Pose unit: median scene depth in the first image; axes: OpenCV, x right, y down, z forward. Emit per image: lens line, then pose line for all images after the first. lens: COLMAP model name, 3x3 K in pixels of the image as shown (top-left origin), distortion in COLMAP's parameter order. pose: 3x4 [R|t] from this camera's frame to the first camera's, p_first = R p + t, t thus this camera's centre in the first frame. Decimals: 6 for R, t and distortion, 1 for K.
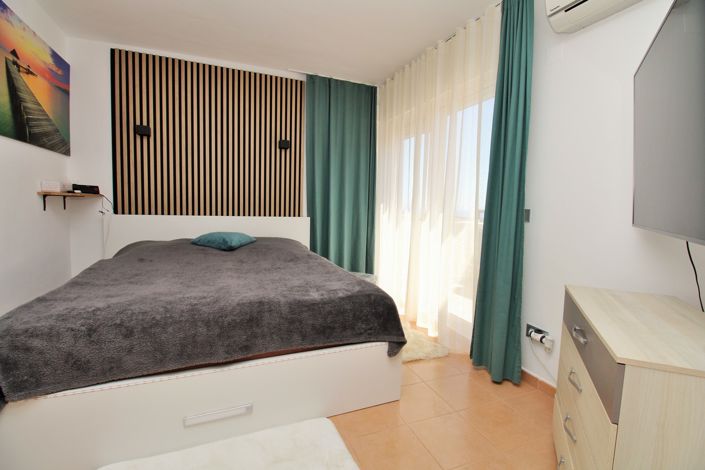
lens RADIAL K [[317.5, 0, 353.1], [0, 317.5, 231.9], [0, 0, 1]] dist [0.000491, 0.000005]
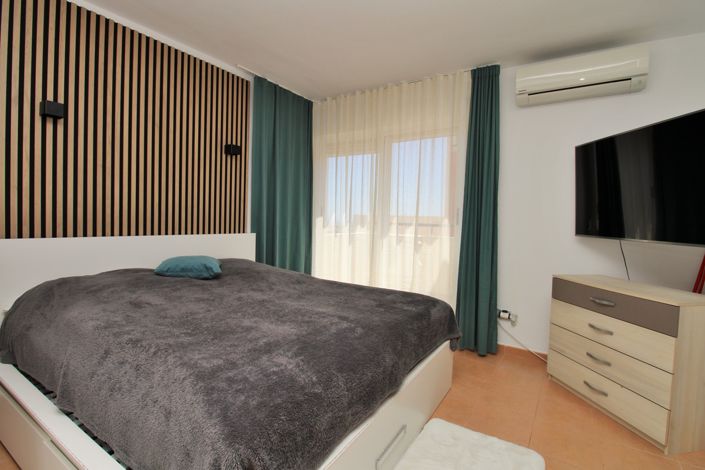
lens RADIAL K [[326.8, 0, 354.7], [0, 326.8, 231.9], [0, 0, 1]] dist [-0.019547, -0.004890]
pose [[0.831470, -0.026235, 0.554950, -0.432611], [0.044546, 0.998817, -0.019523, -0.021580], [-0.553781, 0.040954, 0.831655, 0.094728]]
